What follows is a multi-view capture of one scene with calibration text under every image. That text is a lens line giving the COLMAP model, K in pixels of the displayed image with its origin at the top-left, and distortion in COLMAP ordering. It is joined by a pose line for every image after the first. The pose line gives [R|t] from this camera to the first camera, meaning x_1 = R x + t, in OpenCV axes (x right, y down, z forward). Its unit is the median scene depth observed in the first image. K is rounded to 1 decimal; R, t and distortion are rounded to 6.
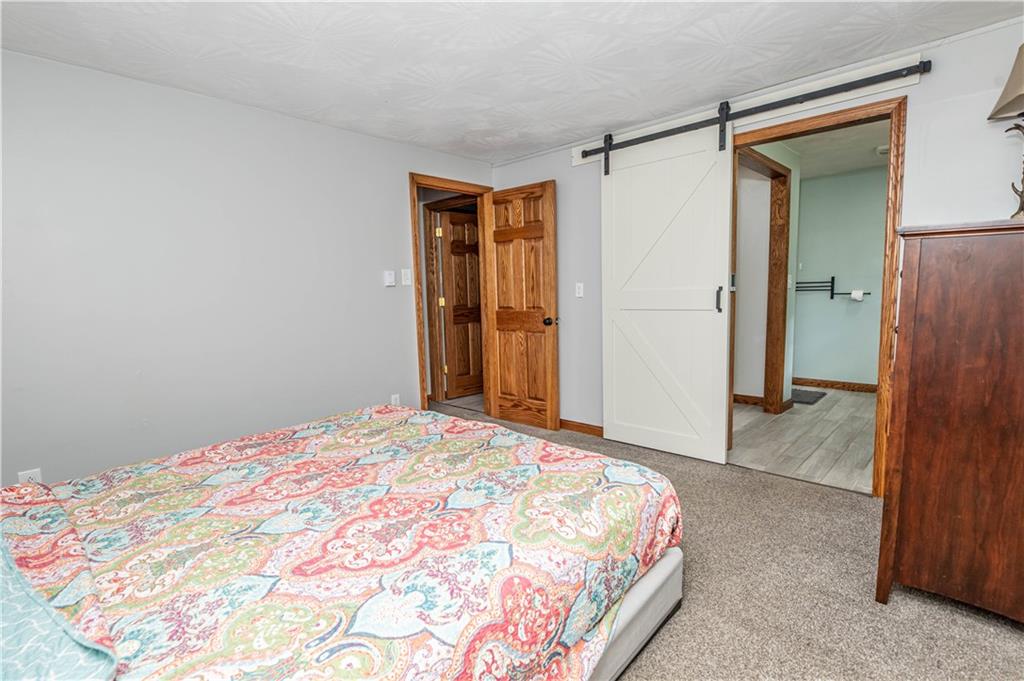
lens RADIAL K [[492.0, 0, 507.9], [0, 492.0, 319.2], [0, 0, 1]] dist [0.004456, -0.000735]
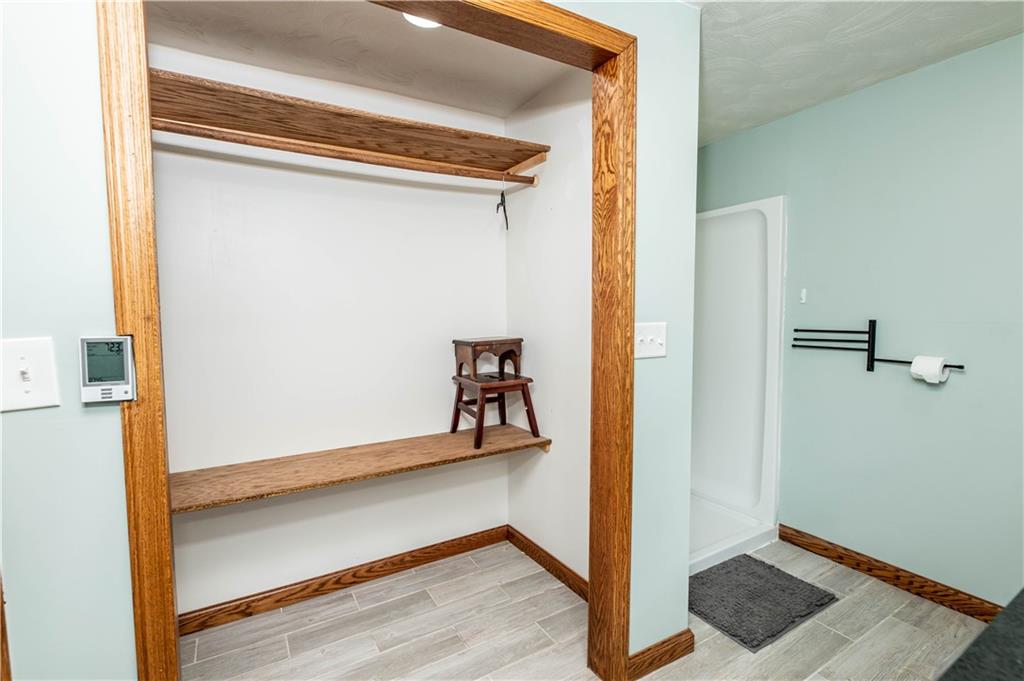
lens RADIAL K [[492.0, 0, 507.9], [0, 492.0, 319.2], [0, 0, 1]] dist [0.004456, -0.000735]
pose [[0.967114, 0.028527, -0.252737, 0.460096], [-0.035878, 0.999055, -0.024524, -0.065334], [0.251799, 0.032786, 0.967224, 0.498685]]
